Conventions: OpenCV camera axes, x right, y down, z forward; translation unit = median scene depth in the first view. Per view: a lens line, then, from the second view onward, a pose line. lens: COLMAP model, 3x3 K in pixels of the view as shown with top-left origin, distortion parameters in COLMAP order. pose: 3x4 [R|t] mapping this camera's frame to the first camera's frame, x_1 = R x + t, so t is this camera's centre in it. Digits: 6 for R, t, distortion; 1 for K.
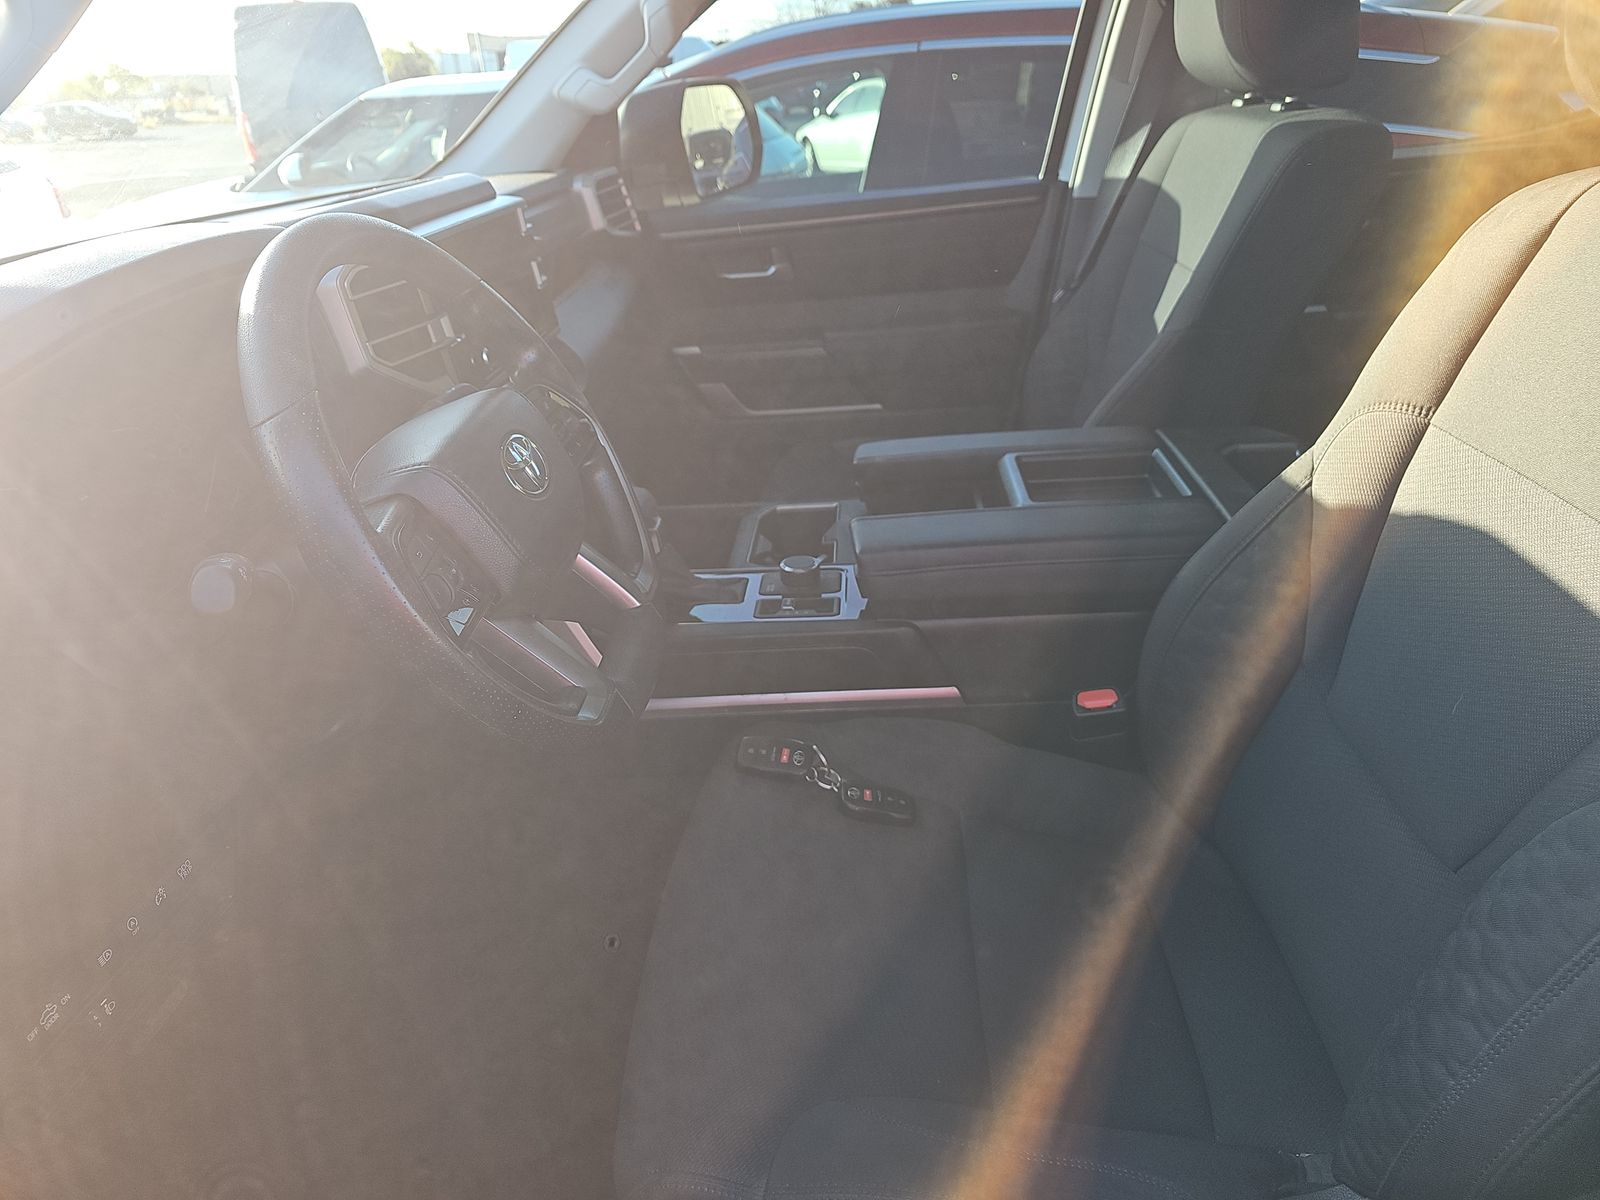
lens RADIAL K [[1052.8, 0, 800.0], [0, 1052.8, 600.0], [0, 0, 1]] dist [0.065323, -0.070774]
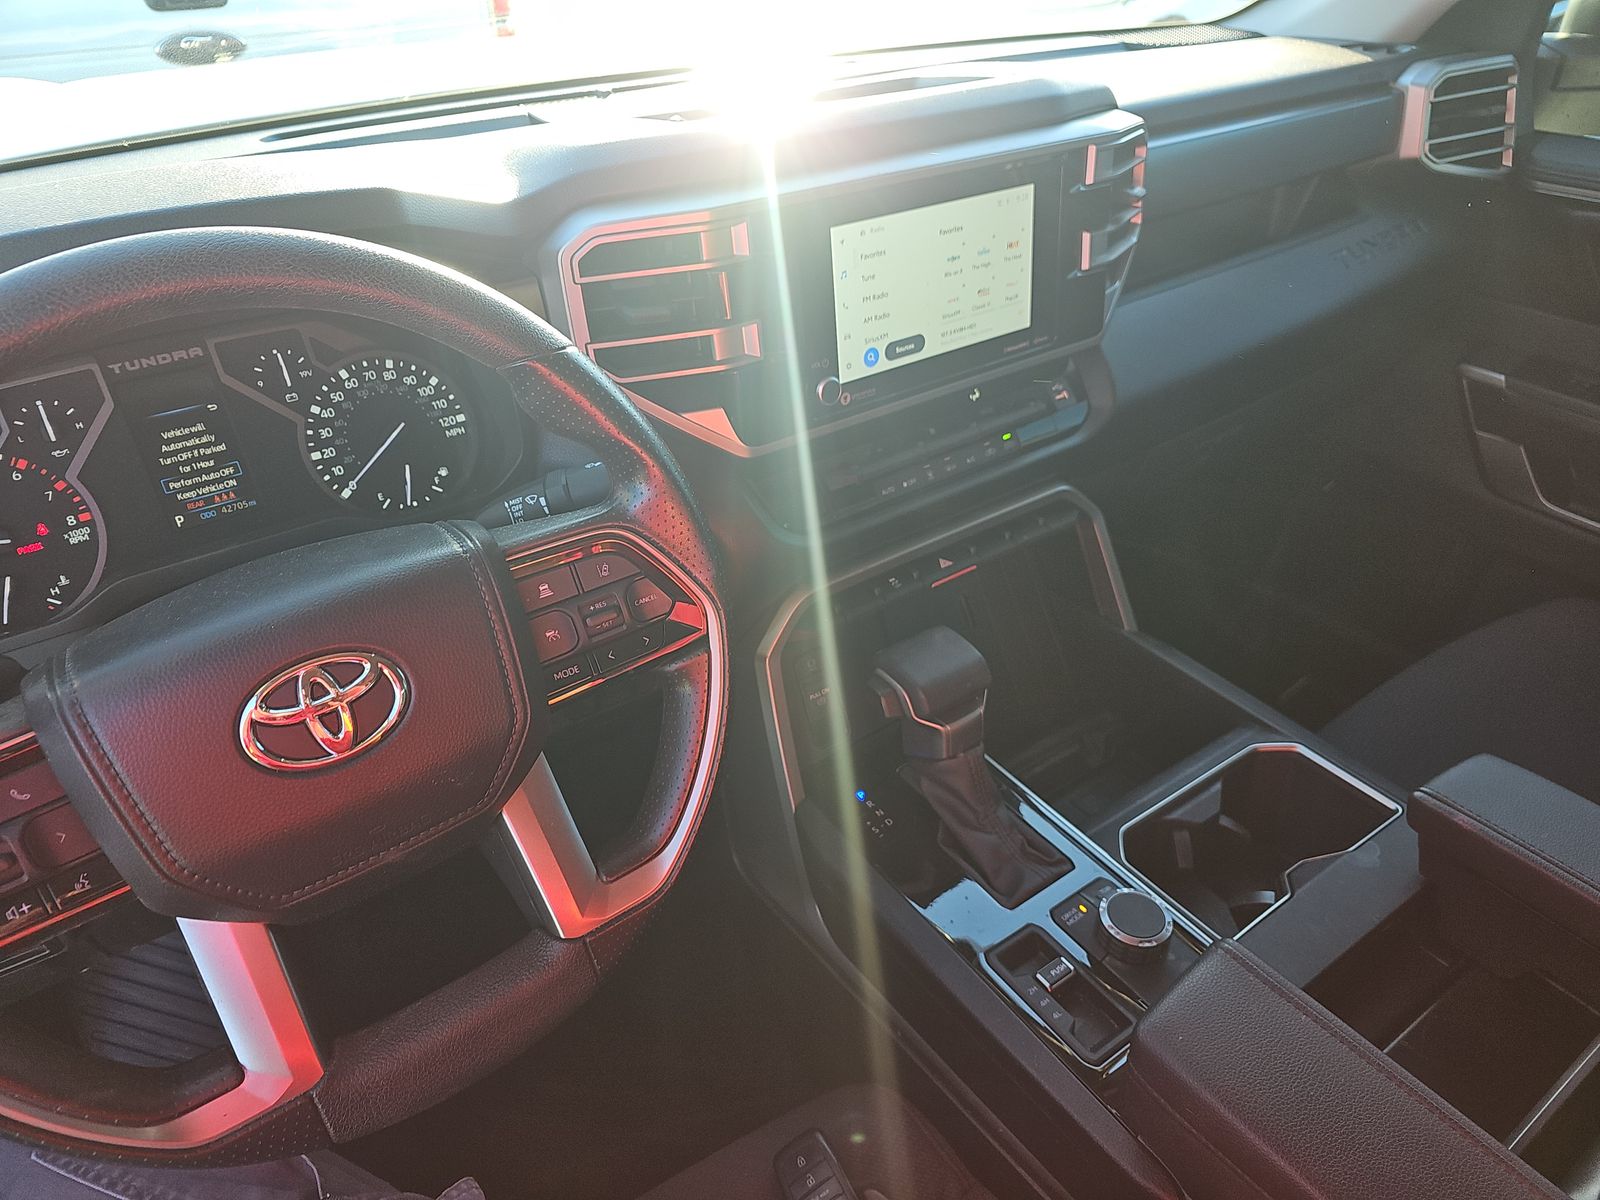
lens RADIAL K [[1052.8, 0, 800.0], [0, 1052.8, 600.0], [0, 0, 1]] dist [0.065323, -0.070774]
pose [[0.612191, 0.524840, -0.591409, 0.094250], [-0.386577, 0.851127, 0.355163, -0.215147], [0.689768, 0.011198, 0.723943, 0.316510]]
